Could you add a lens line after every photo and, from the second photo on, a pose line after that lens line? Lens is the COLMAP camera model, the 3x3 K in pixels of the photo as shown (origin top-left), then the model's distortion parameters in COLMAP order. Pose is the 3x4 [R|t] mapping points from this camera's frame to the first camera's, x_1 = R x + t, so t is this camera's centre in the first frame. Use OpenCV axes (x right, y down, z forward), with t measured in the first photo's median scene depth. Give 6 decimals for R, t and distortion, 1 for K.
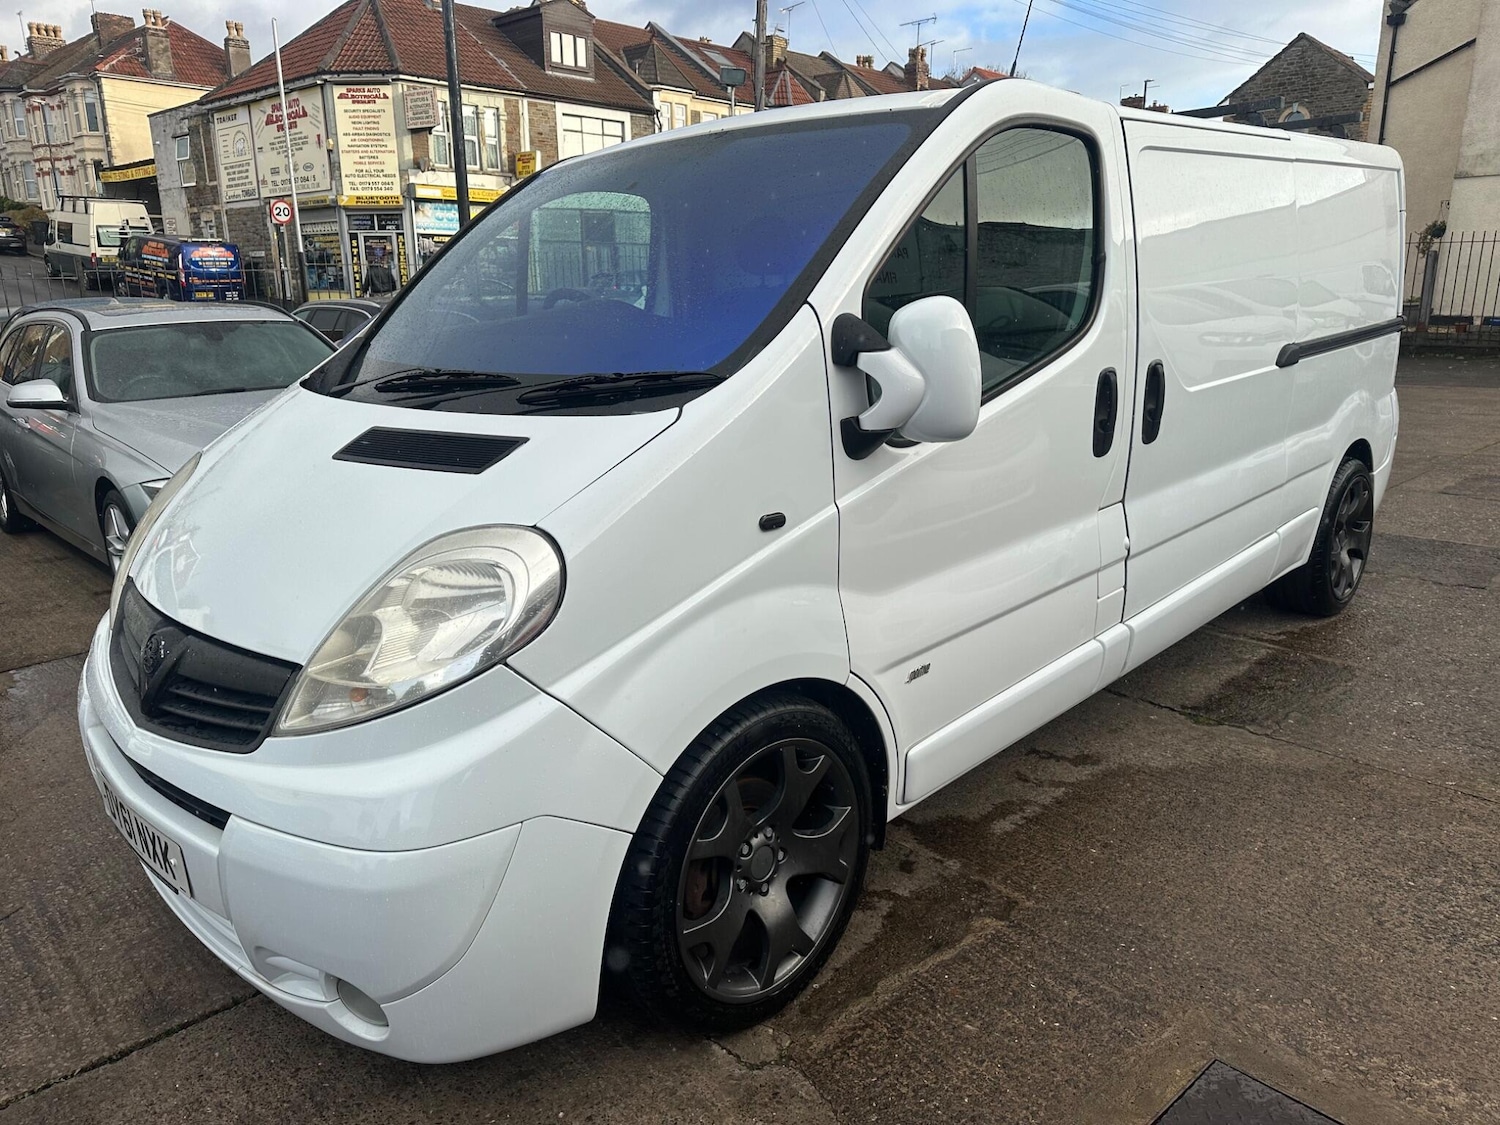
lens RADIAL K [[1062.0, 0, 761.4], [0, 1062.0, 550.6], [0, 0, 1]] dist [0.024767, -0.026404]
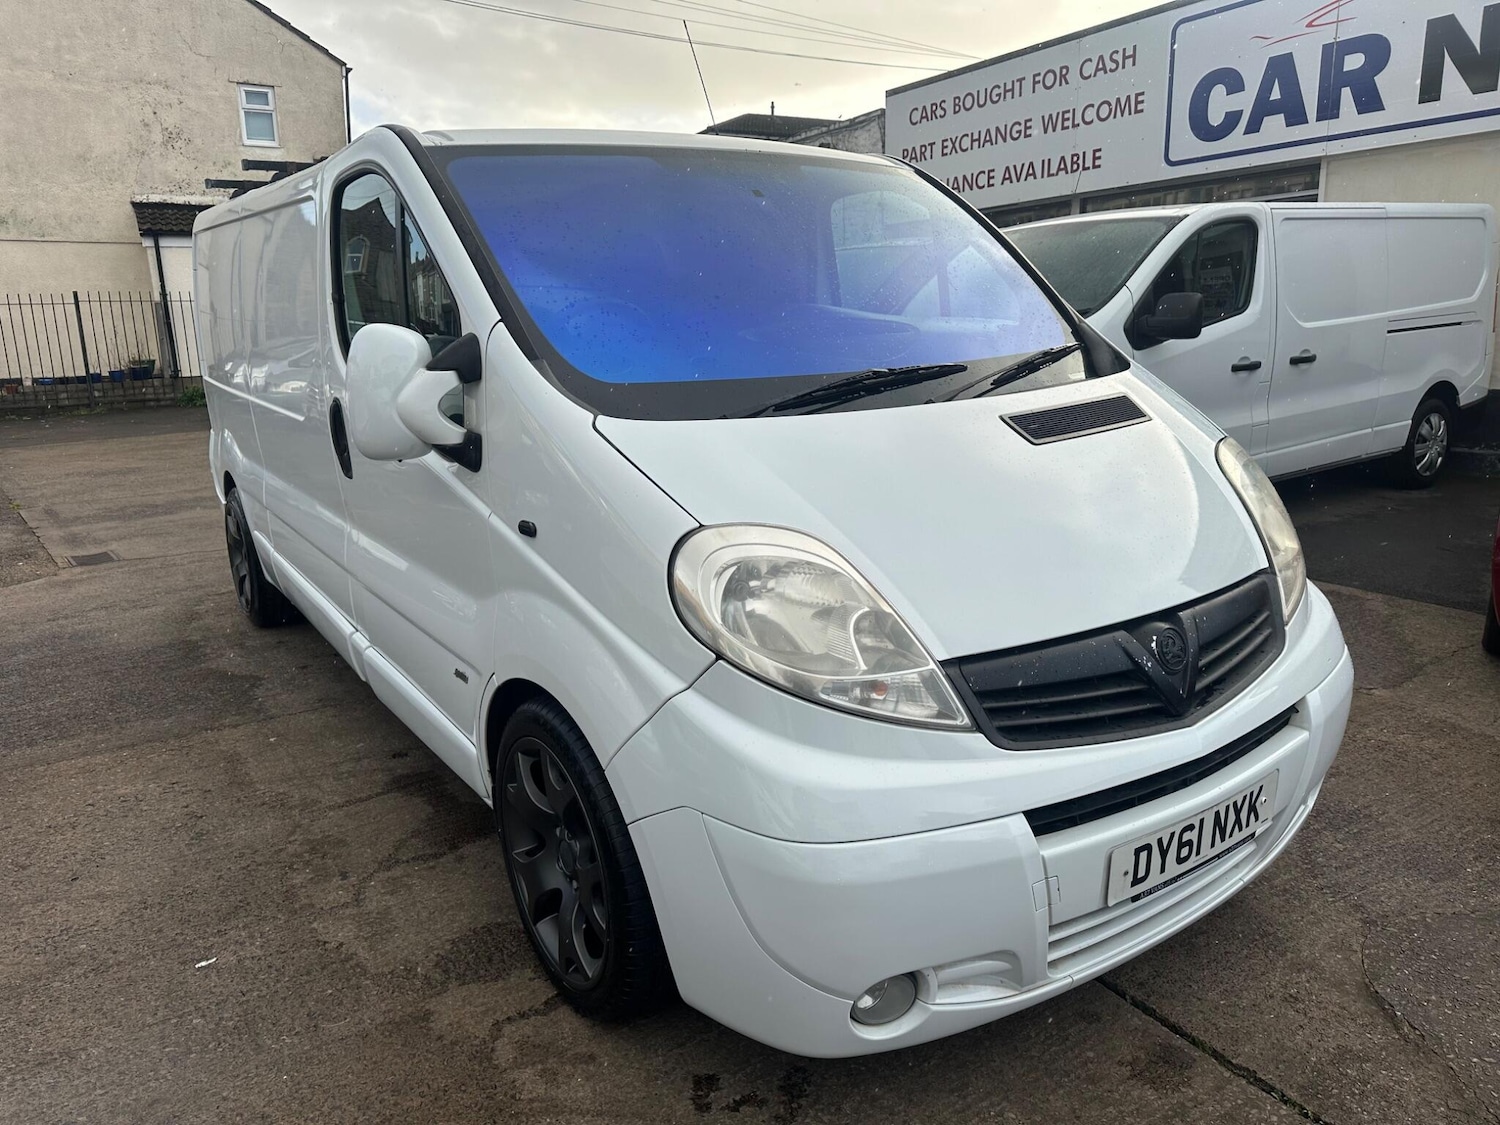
lens RADIAL K [[1062.0, 0, 744.0], [0, 1062.0, 563.9], [0, 0, 1]] dist [0.024767, -0.026404]
pose [[0.199785, -0.209276, 0.957230, -1.032107], [0.260872, 0.953025, 0.153910, -0.147170], [-0.944474, 0.218966, 0.244994, 0.748059]]
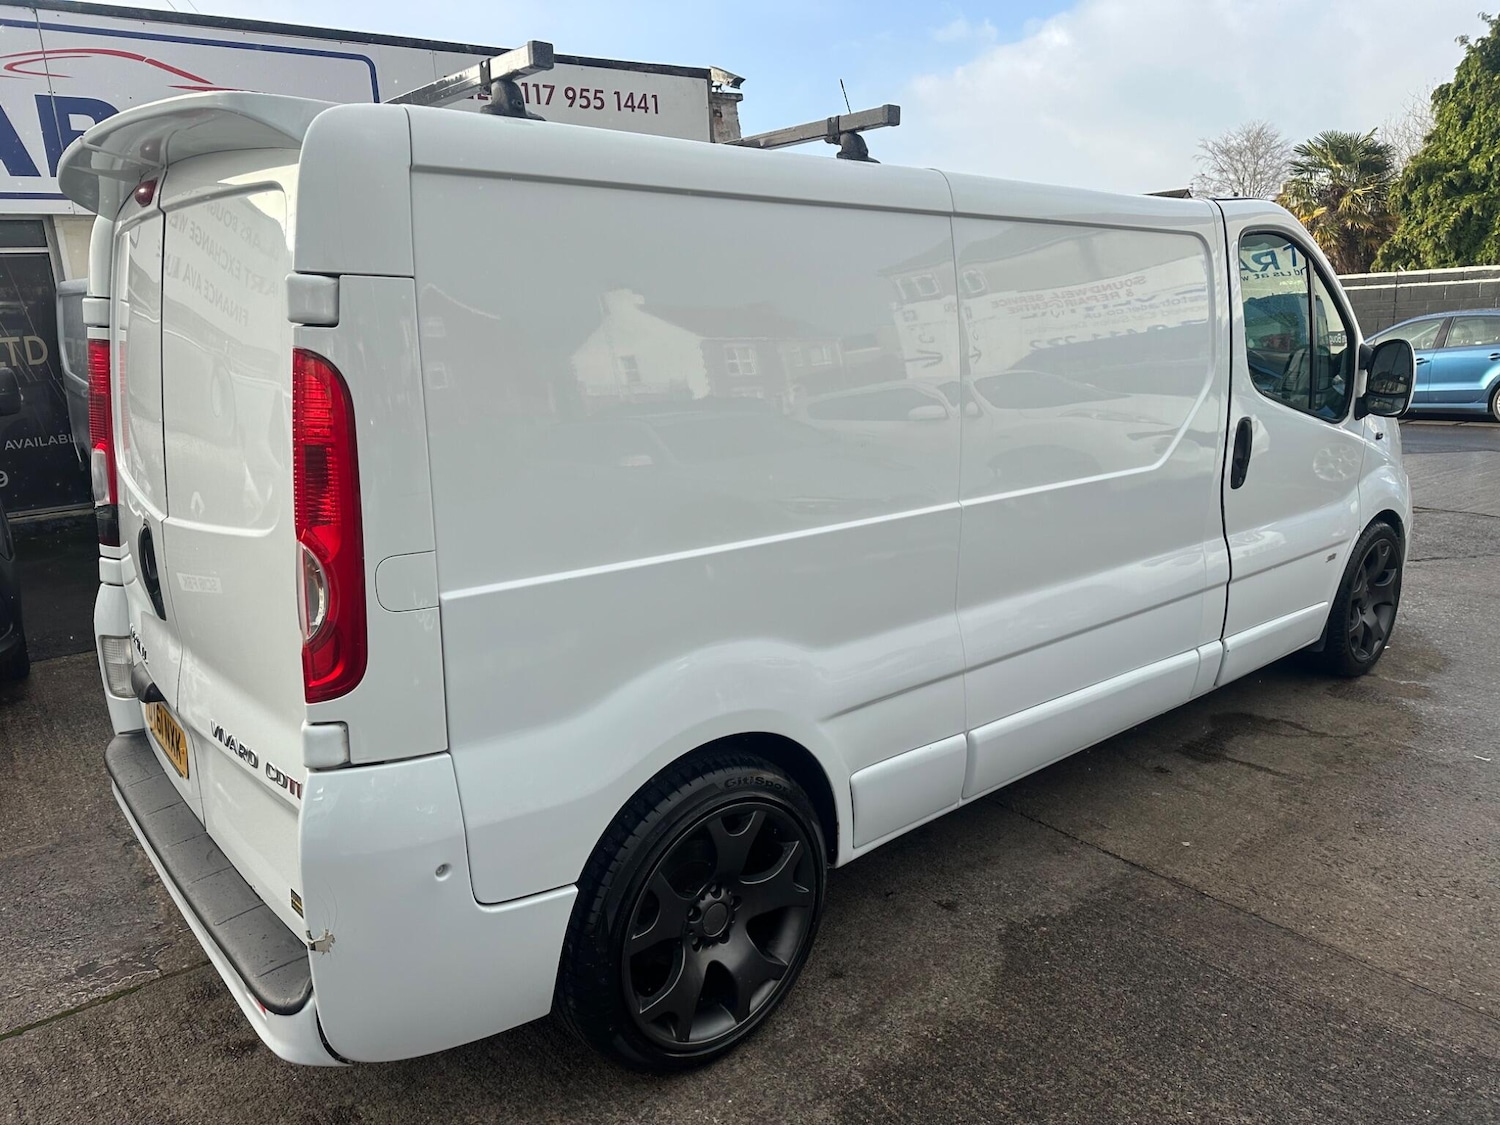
lens RADIAL K [[1062.0, 0, 759.7], [0, 1062.0, 553.3], [0, 0, 1]] dist [0.024767, -0.026404]
pose [[-0.994858, 0.039962, 0.093058, 0.264766], [0.077853, 0.889452, 0.450349, -0.650160], [-0.064774, 0.455279, -0.887990, 2.387148]]
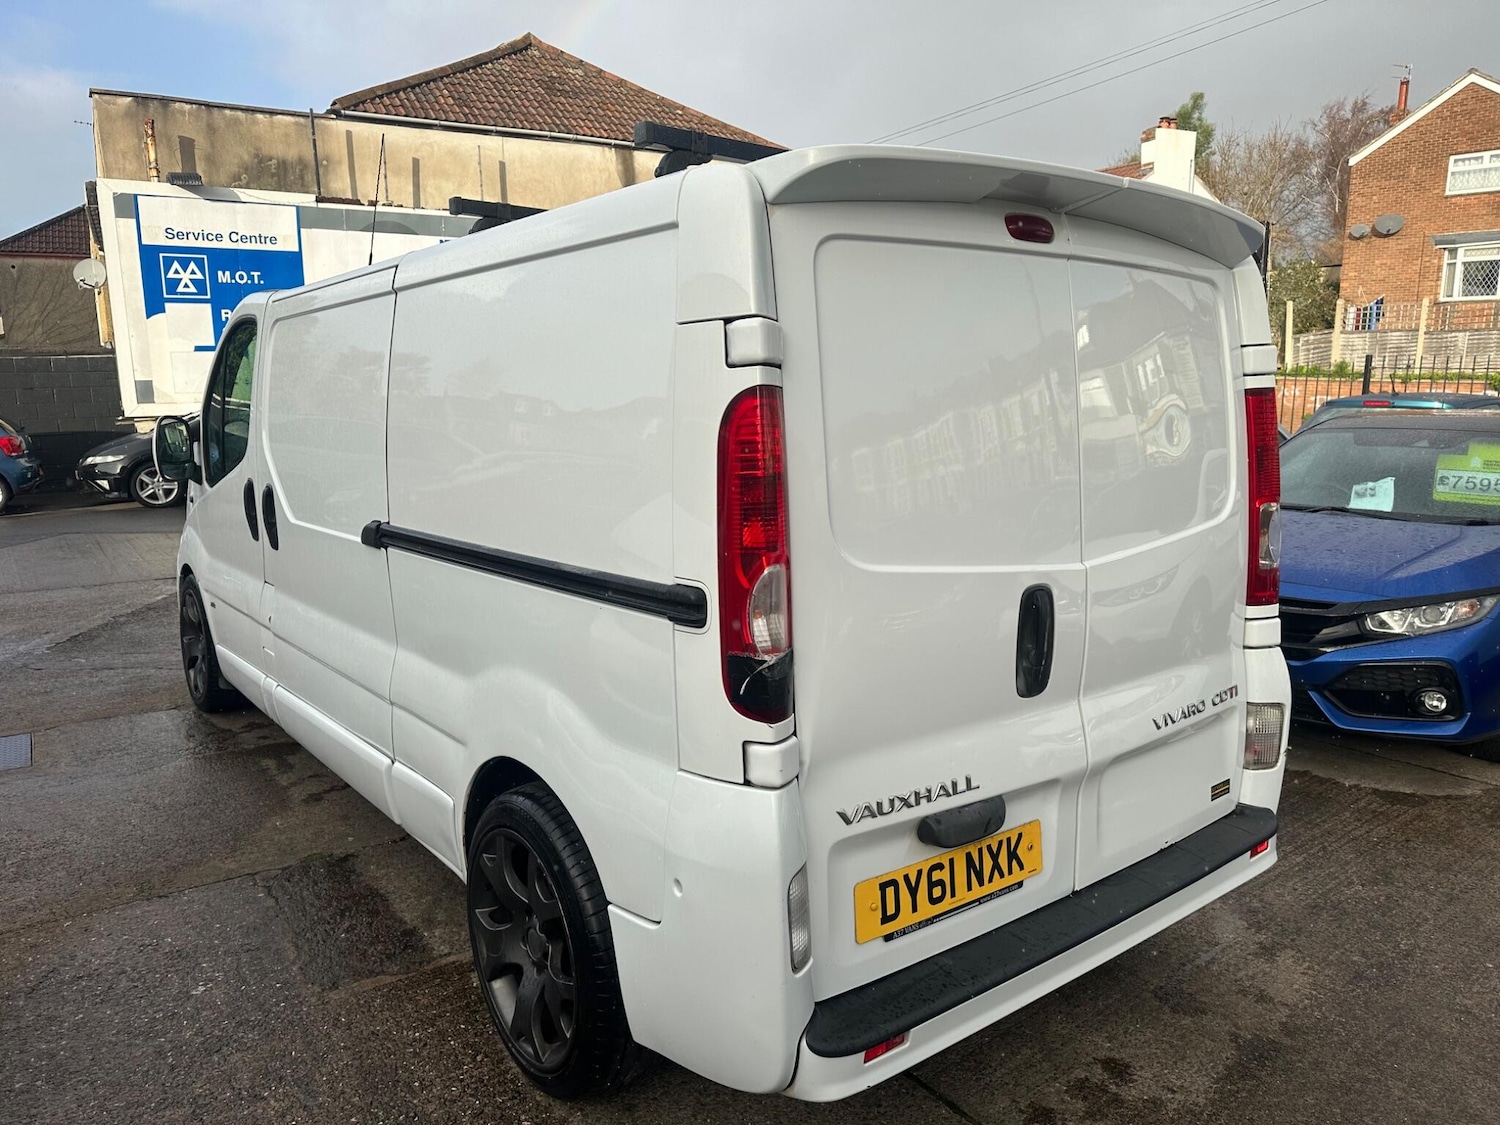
lens RADIAL K [[1062.0, 0, 742.5], [0, 1062.0, 556.4], [0, 0, 1]] dist [0.024767, -0.026404]
pose [[-0.135776, 0.187554, -0.972825, 1.461830], [-0.238177, 0.946942, 0.215806, -0.478592], [0.961684, 0.261006, -0.083901, 1.590660]]
